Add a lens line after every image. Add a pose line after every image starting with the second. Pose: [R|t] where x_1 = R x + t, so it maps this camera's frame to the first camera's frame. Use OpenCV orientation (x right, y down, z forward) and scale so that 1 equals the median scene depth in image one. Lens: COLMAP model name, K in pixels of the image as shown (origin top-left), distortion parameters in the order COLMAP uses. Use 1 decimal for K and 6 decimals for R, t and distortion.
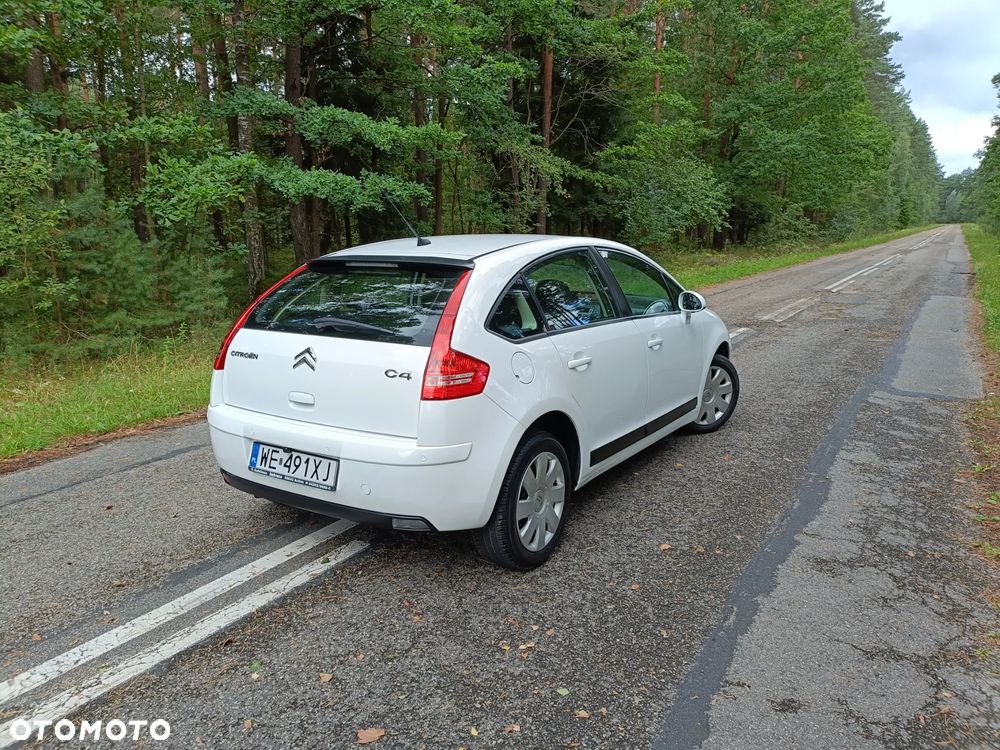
lens RADIAL K [[734.1, 0, 495.0], [0, 734.1, 371.6], [0, 0, 1]] dist [0.030993, -0.018717]
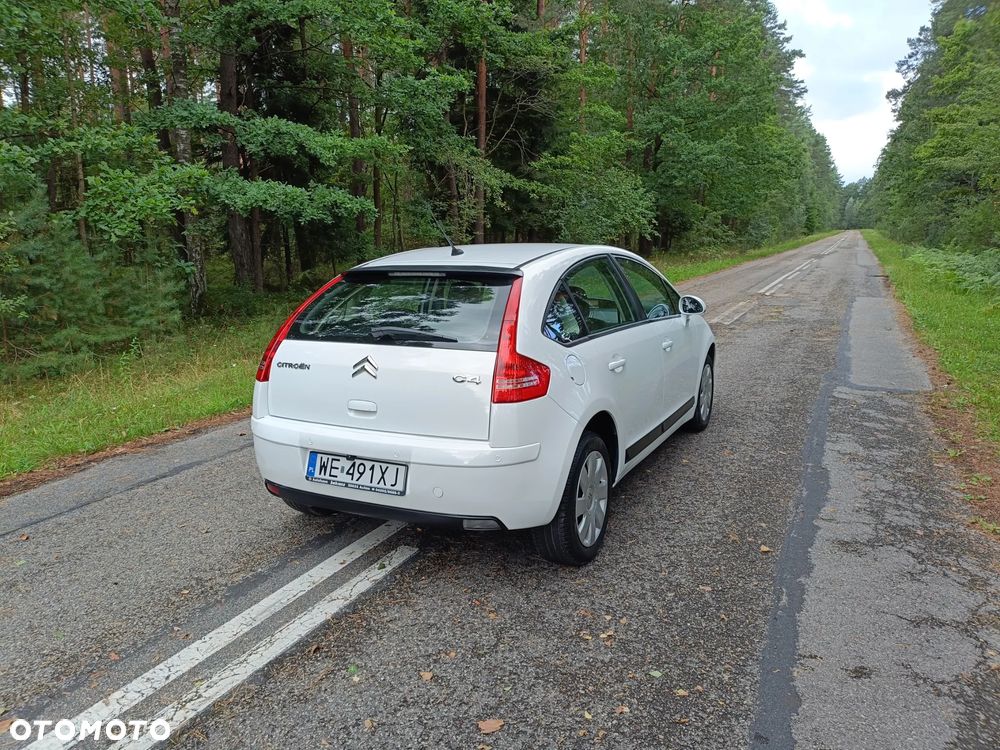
lens RADIAL K [[734.1, 0, 493.6], [0, 734.1, 370.9], [0, 0, 1]] dist [0.030993, -0.018717]
pose [[0.994840, -0.027096, 0.097771, -0.173435], [0.028352, 0.999532, -0.011483, 0.003866], [-0.097414, 0.014196, 0.995143, -0.027701]]
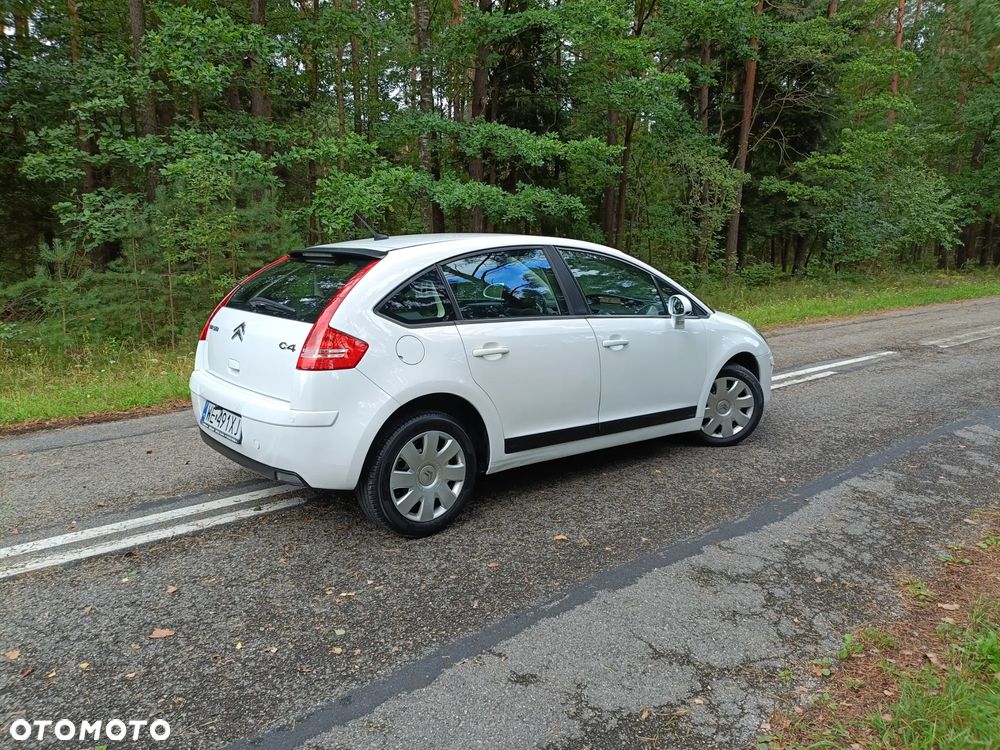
lens RADIAL K [[734.1, 0, 494.7], [0, 734.1, 370.7], [0, 0, 1]] dist [0.030993, -0.018717]
pose [[0.955540, 0.066403, -0.287288, 0.456558], [-0.072293, 0.997334, -0.009930, 0.026094], [0.285863, 0.030258, 0.957793, -0.007818]]
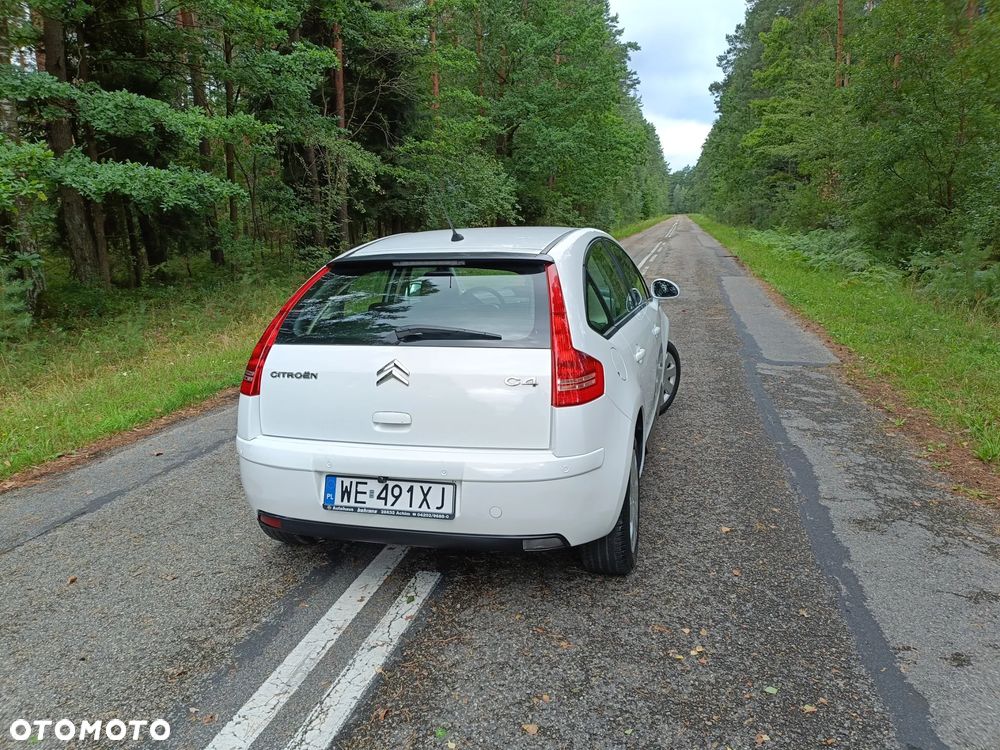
lens RADIAL K [[734.1, 0, 494.1], [0, 734.1, 372.3], [0, 0, 1]] dist [0.030993, -0.018717]
pose [[0.953506, -0.081395, 0.290174, -0.379858], [0.079660, 0.996663, 0.017806, -0.023486], [-0.290655, 0.006137, 0.956808, 0.126552]]
